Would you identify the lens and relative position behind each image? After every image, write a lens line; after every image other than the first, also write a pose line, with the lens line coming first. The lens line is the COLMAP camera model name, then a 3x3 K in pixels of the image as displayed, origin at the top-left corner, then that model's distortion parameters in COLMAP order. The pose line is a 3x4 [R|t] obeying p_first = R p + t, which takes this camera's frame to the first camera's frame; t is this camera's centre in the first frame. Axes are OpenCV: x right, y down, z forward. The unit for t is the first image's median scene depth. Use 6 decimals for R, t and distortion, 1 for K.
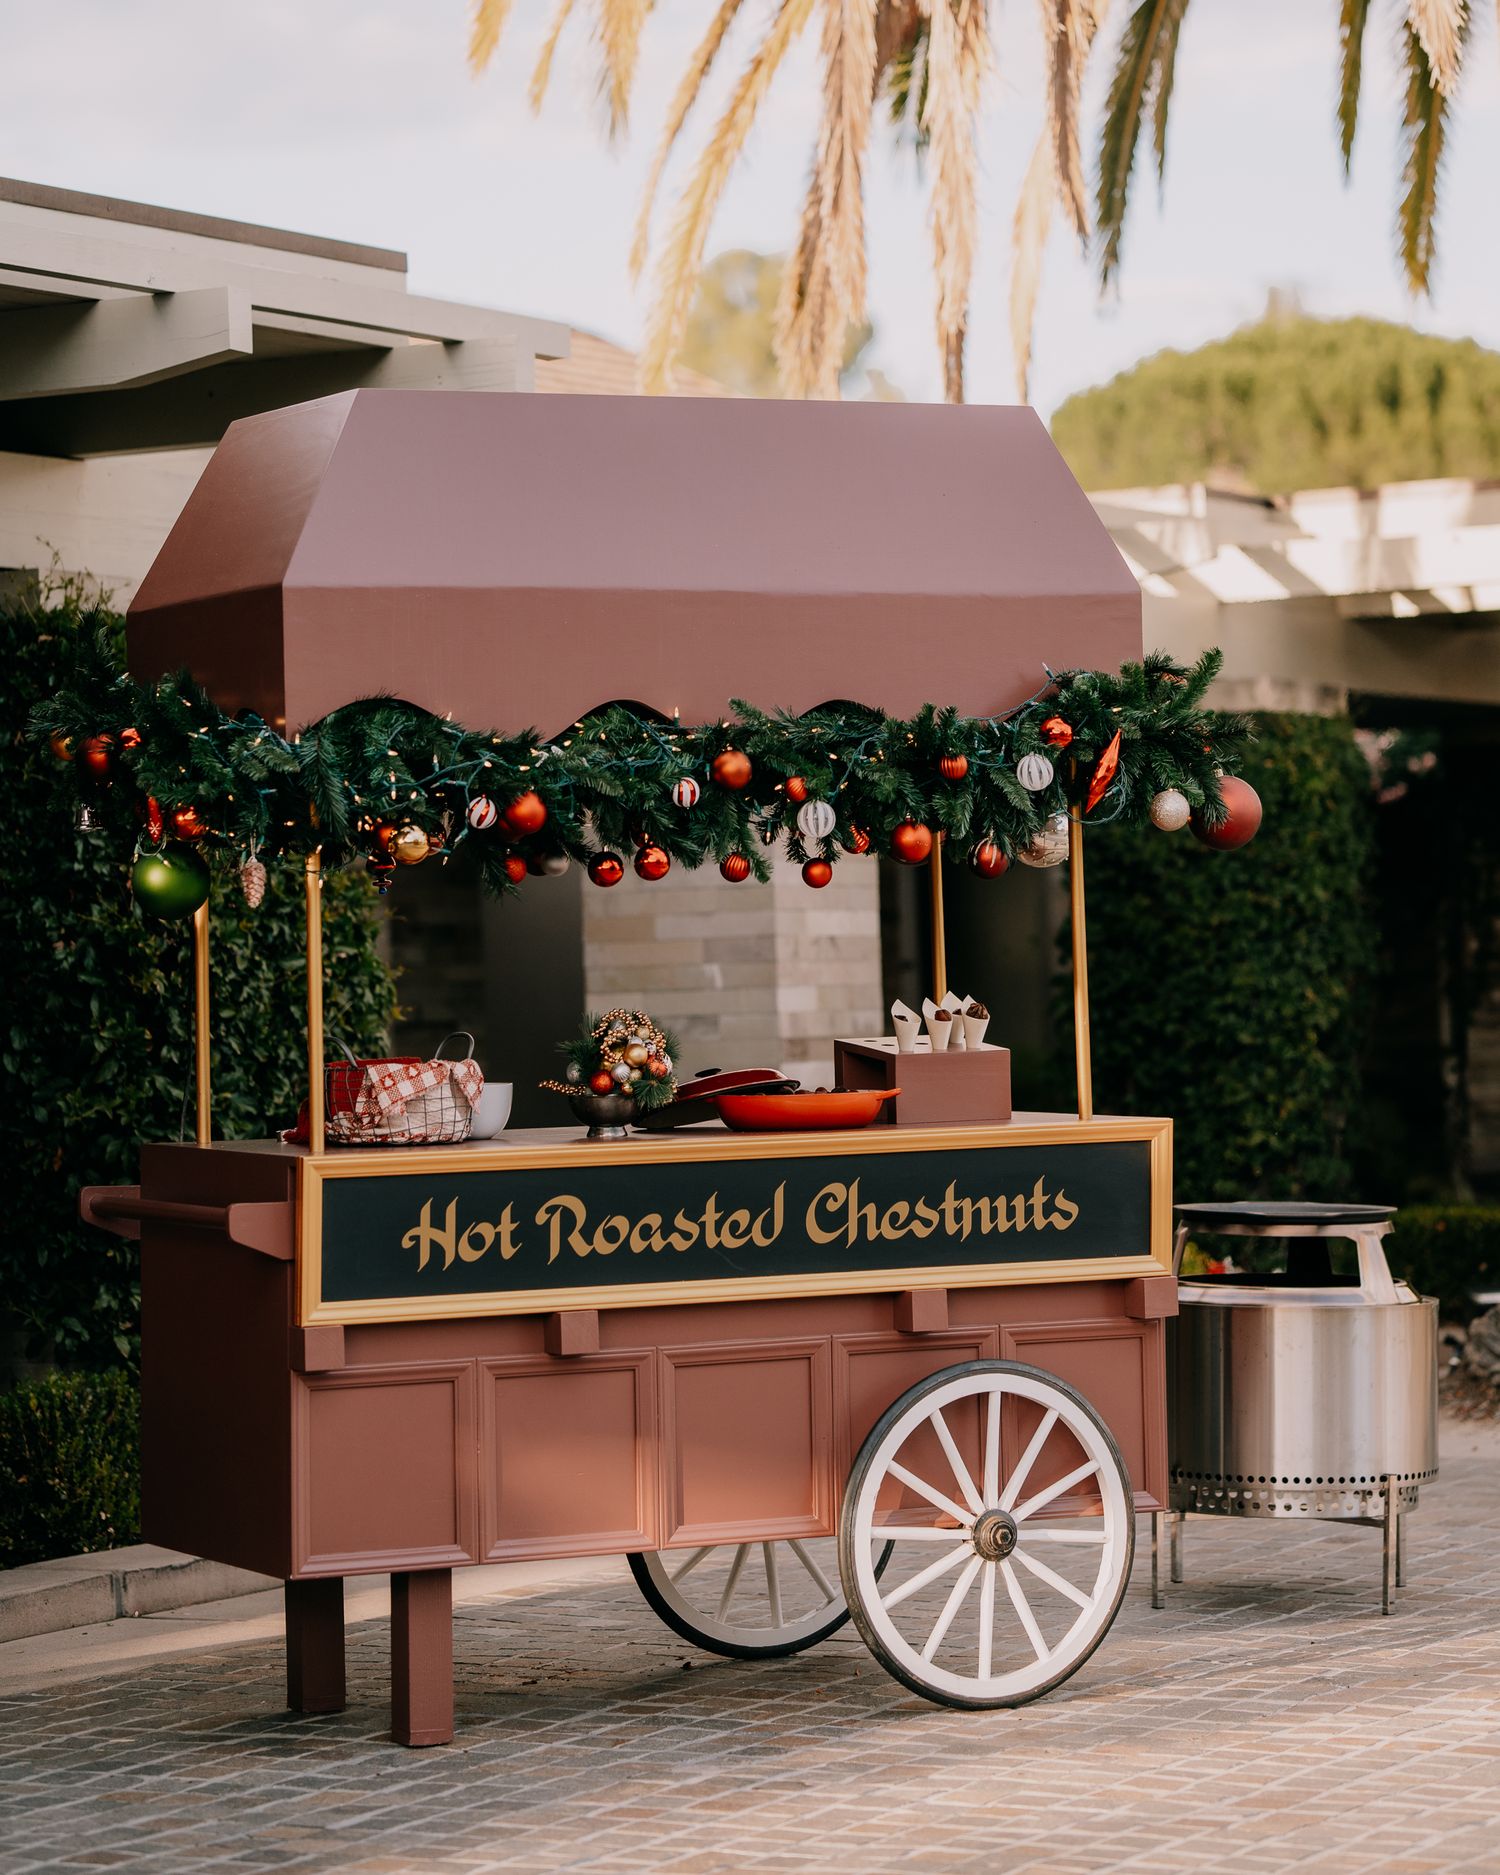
lens RADIAL K [[6080.1, 0, 750.4], [0, 6080.1, 549.5], [0, 0, 1]] dist [0.085740, 0.370385]
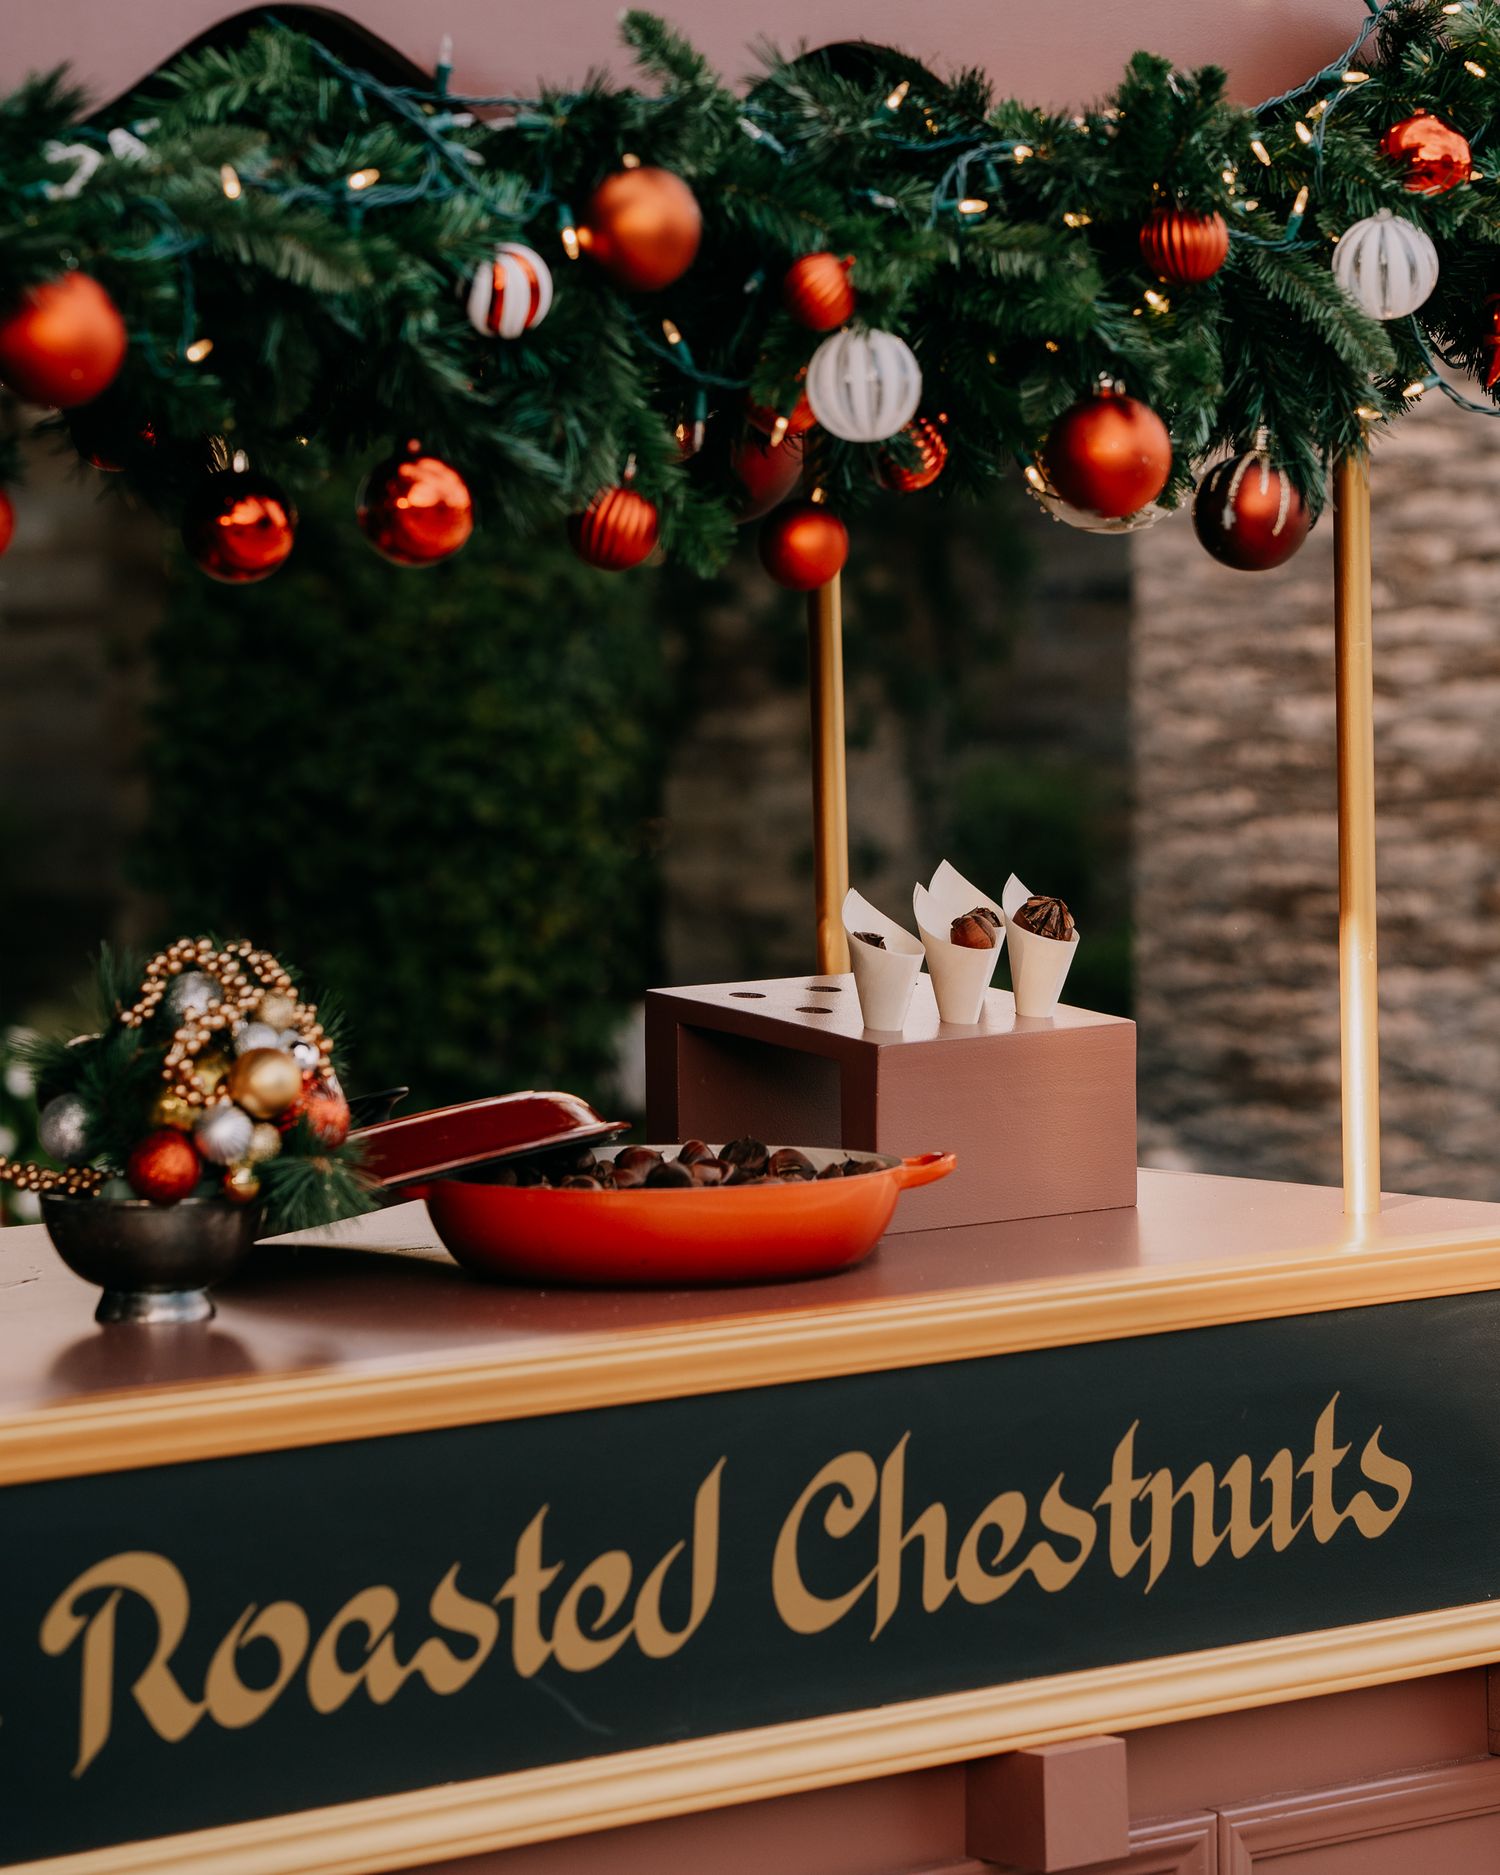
lens RADIAL K [[6080.1, 0, 750.4], [0, 6080.1, 549.5], [0, 0, 1]] dist [0.085740, 0.370385]
pose [[0.965925, 0.012733, 0.258508, -0.079957], [-0.027269, 0.998237, 0.052721, 0.035599], [-0.257381, -0.057974, 0.964569, 0.672801]]
